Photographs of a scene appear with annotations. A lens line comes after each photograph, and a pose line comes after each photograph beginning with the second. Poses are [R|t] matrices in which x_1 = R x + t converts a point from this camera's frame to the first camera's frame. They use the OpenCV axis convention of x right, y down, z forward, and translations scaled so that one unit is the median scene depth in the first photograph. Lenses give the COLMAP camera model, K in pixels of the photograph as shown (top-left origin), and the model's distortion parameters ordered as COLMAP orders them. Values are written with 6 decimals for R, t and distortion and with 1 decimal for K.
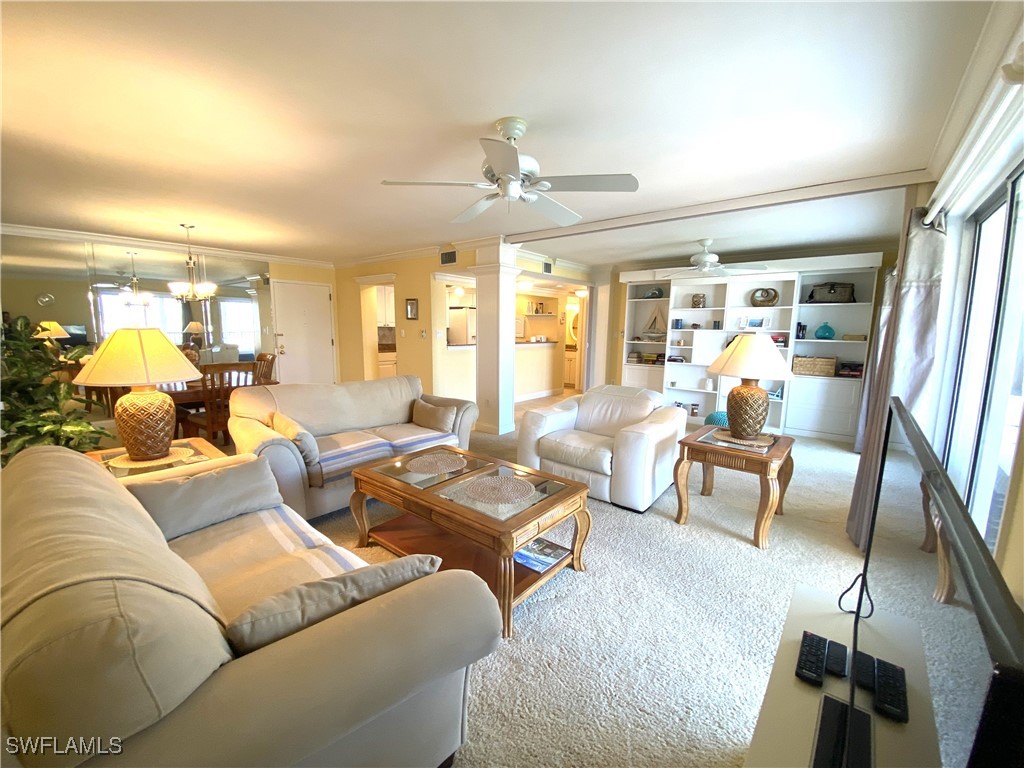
lens RADIAL K [[408.7, 0, 488.4], [0, 408.7, 389.5], [0, 0, 1]] dist [-0.027589, -0.000171]
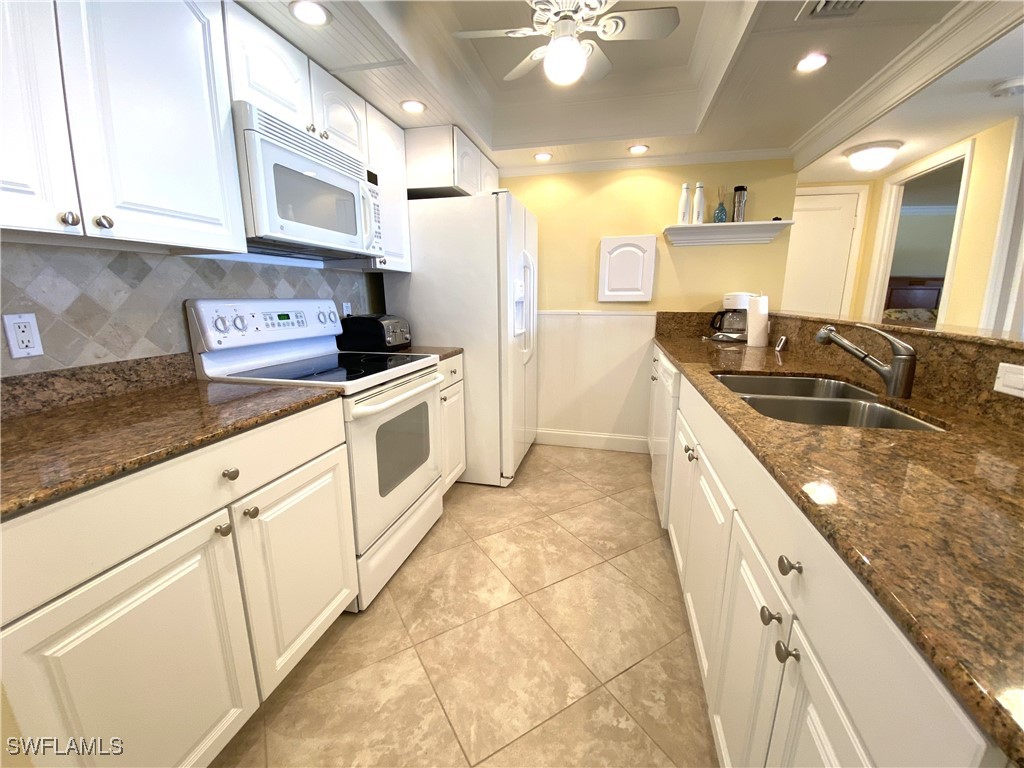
lens RADIAL K [[407.3, 0, 511.7], [0, 407.3, 404.6], [0, 0, 1]] dist [-0.013149, -0.000142]
pose [[0.881988, -0.133670, 0.451917, -0.257138], [0.080192, 0.987515, 0.135584, -0.142083], [-0.464399, -0.083343, 0.881696, 1.078644]]
